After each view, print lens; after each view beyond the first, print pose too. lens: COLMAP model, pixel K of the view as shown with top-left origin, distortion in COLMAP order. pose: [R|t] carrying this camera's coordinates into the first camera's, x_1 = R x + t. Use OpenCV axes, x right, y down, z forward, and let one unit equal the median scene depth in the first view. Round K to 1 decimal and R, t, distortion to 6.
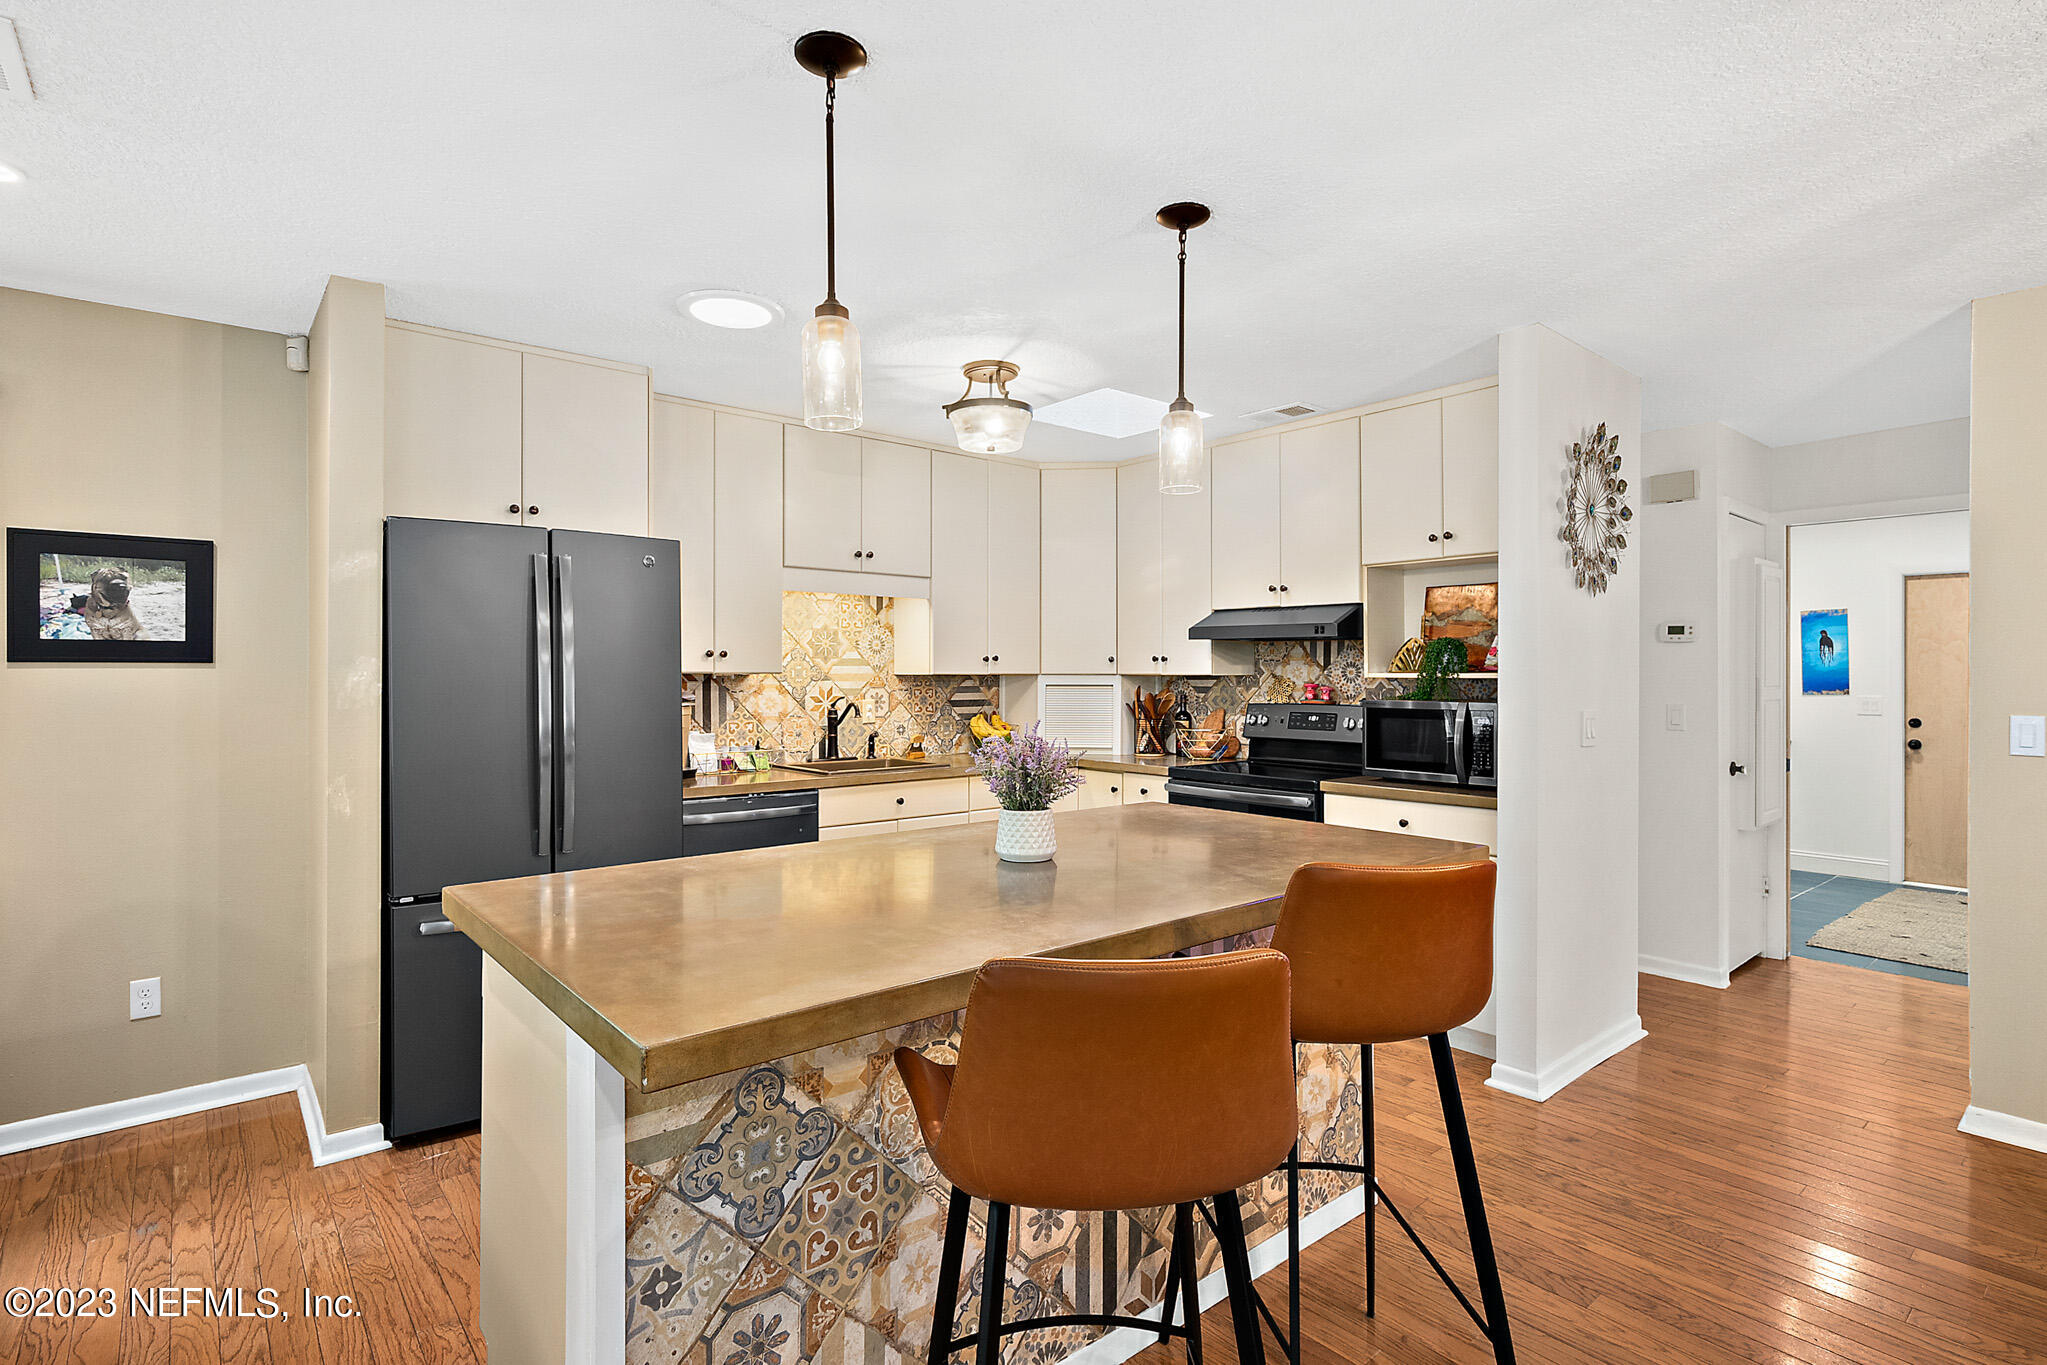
lens RADIAL K [[993.7, 0, 1007.5], [0, 993.7, 685.4], [0, 0, 1]] dist [-0.009695, -0.000014]
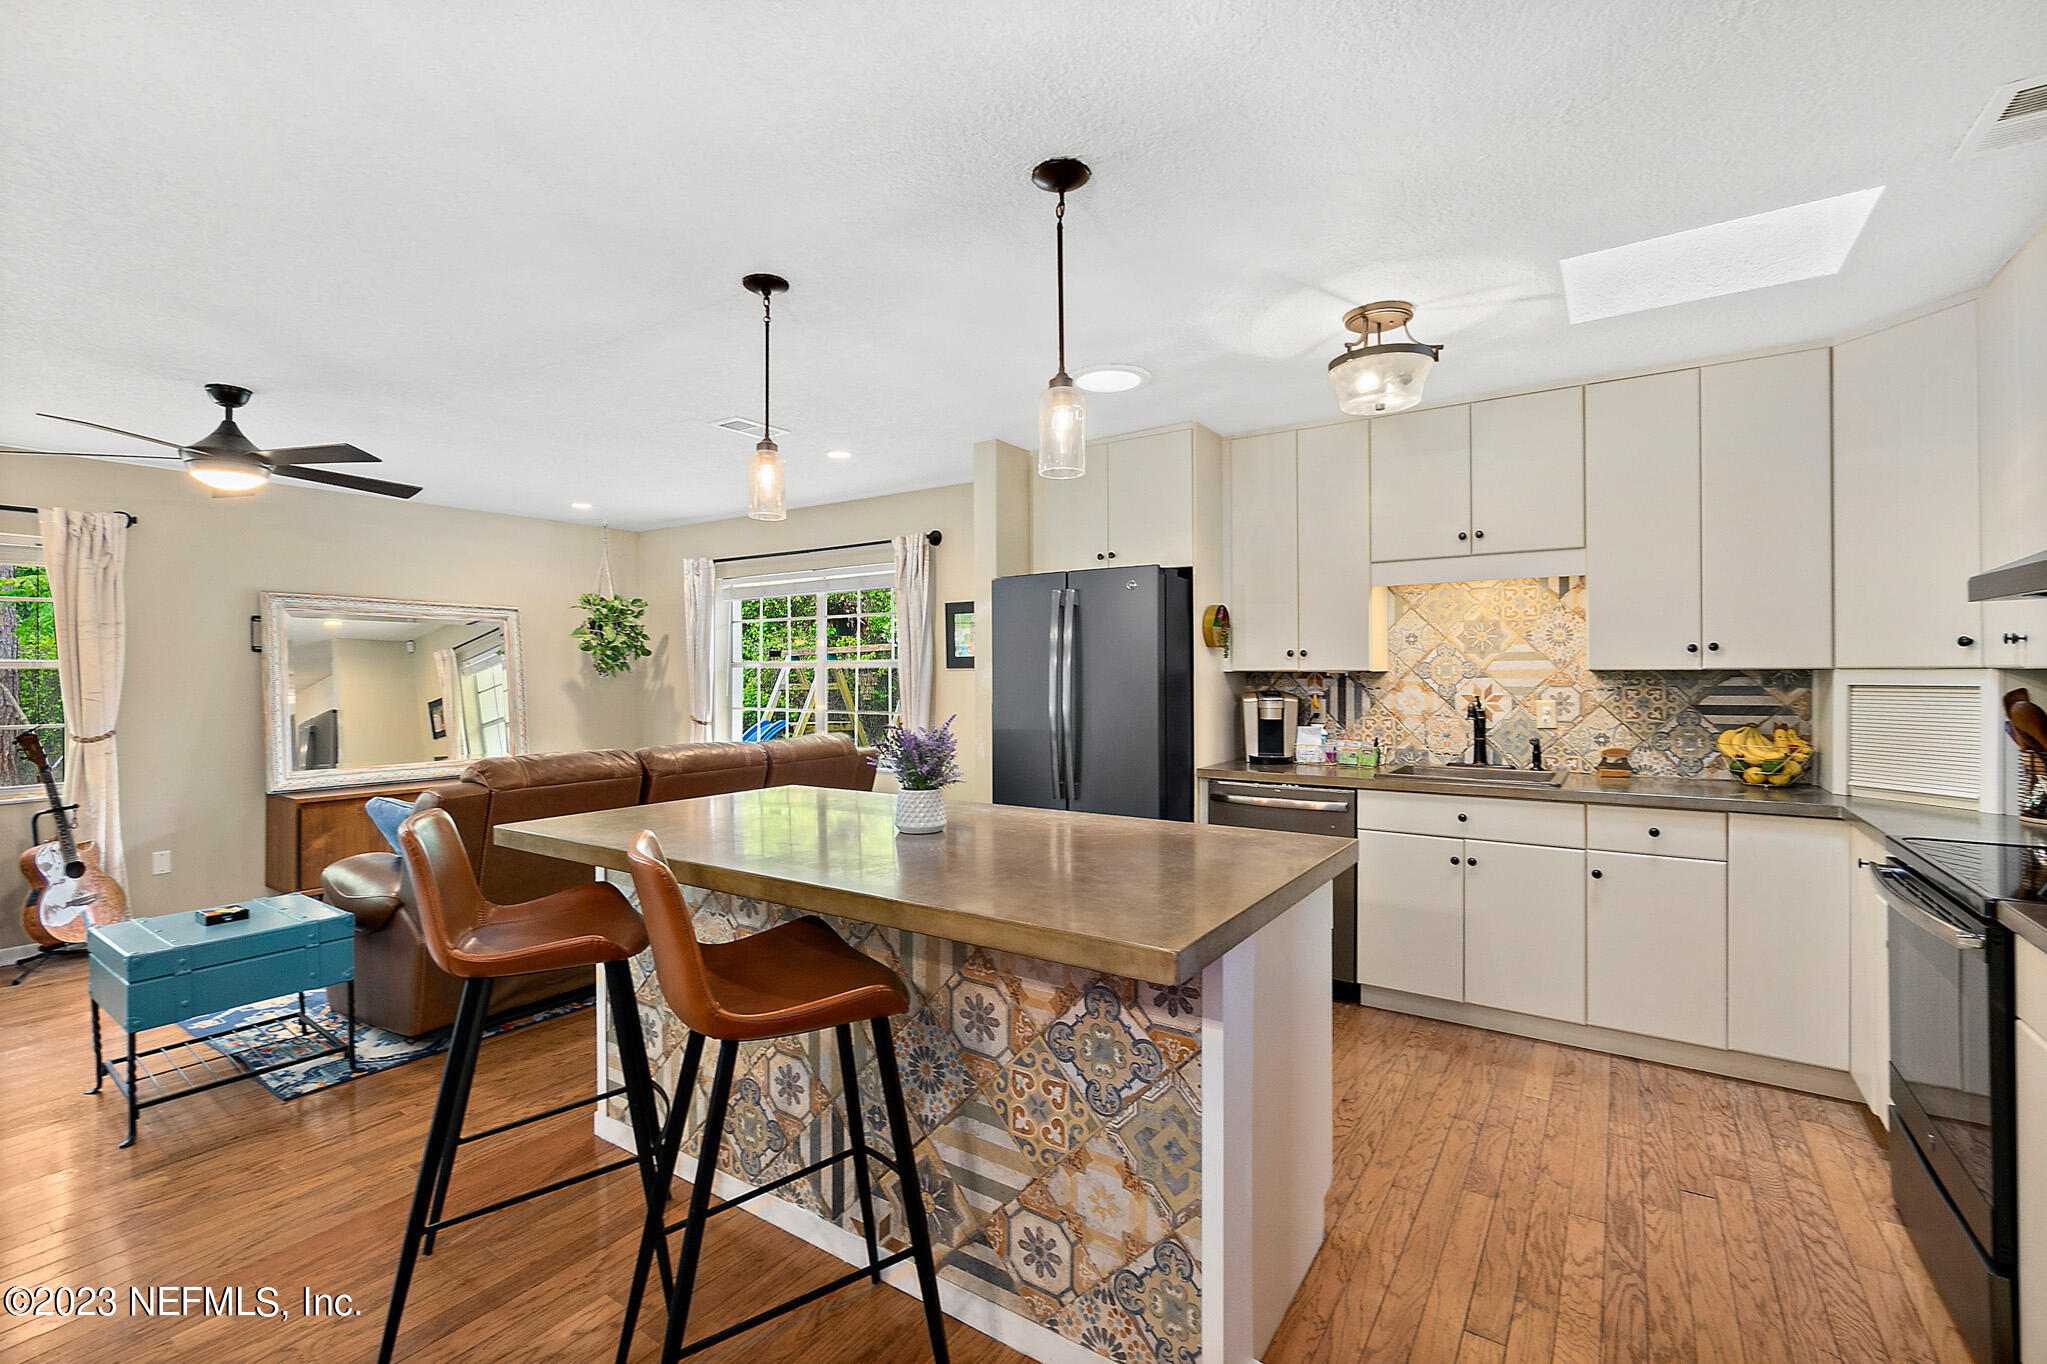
lens RADIAL K [[898.8, 0, 1004.1], [0, 898.8, 678.7], [0, 0, 1]] dist [-0.010641, 0.001782]
pose [[0.265008, 0.002359, -0.964243, 0.496999], [-0.003729, 0.999992, 0.001422, -0.003700], [0.964239, 0.003219, 0.265015, 0.375929]]
